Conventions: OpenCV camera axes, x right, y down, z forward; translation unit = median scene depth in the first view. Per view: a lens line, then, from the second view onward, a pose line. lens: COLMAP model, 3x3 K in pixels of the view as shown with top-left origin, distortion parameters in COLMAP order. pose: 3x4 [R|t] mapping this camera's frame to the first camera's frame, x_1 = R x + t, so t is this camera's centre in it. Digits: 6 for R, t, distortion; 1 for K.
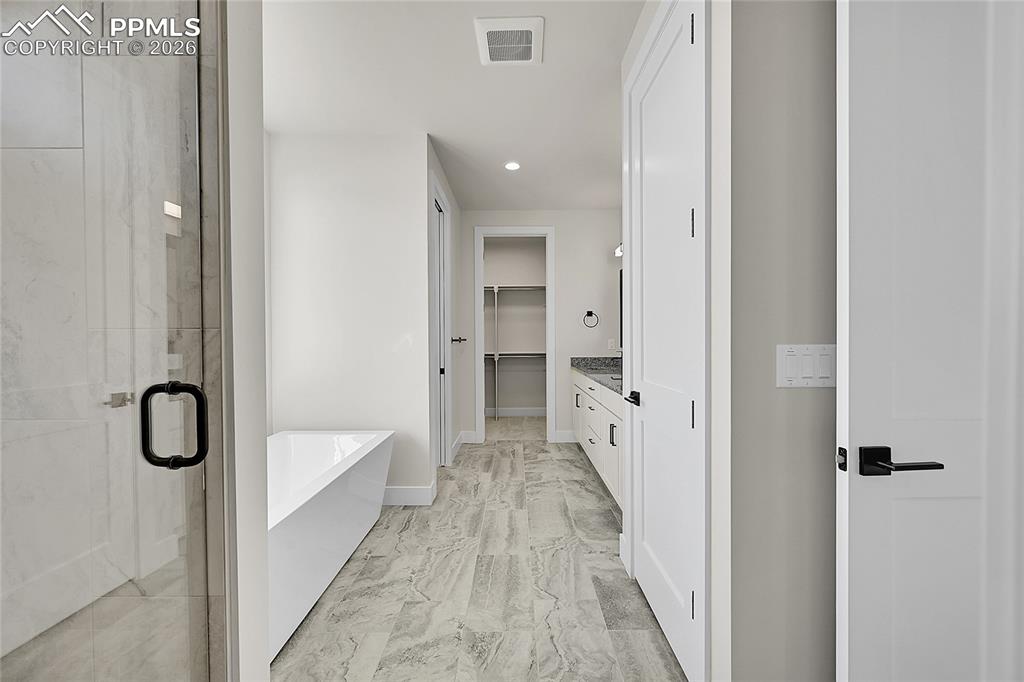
lens RADIAL K [[401.0, 0, 515.5], [0, 401.0, 339.3], [0, 0, 1]] dist [-0.007839, 0.000423]
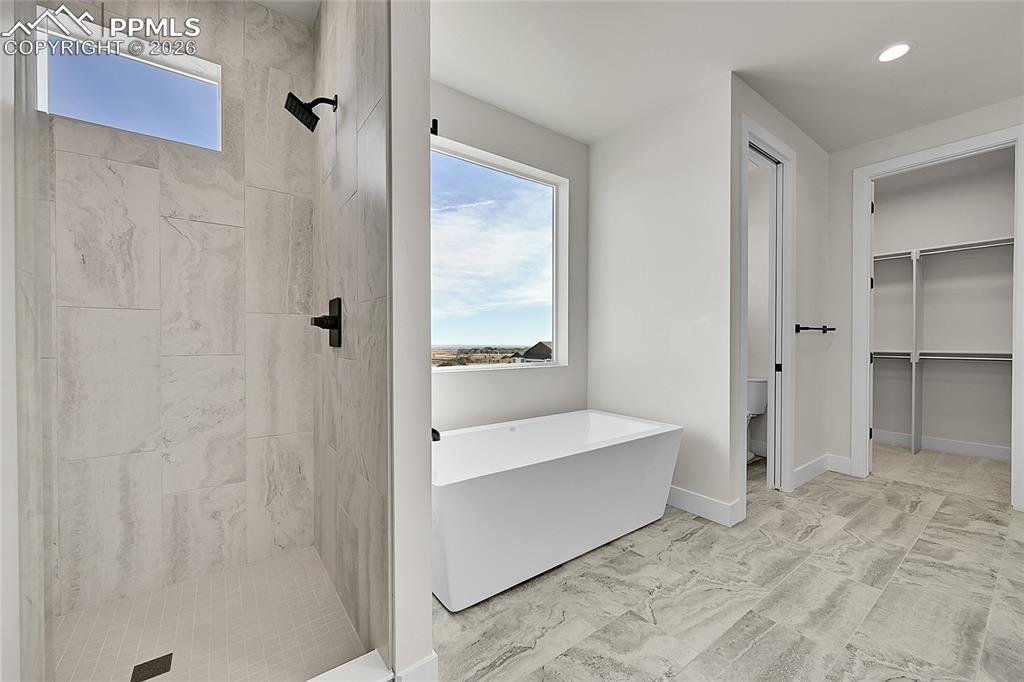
lens RADIAL K [[401.0, 0, 515.1], [0, 401.0, 341.7], [0, 0, 1]] dist [-0.007839, 0.000423]
pose [[0.600893, 0.015241, -0.799184, 0.177788], [-0.006916, 0.999880, 0.013868, 0.028247], [0.799300, -0.002806, 0.600926, 0.165667]]
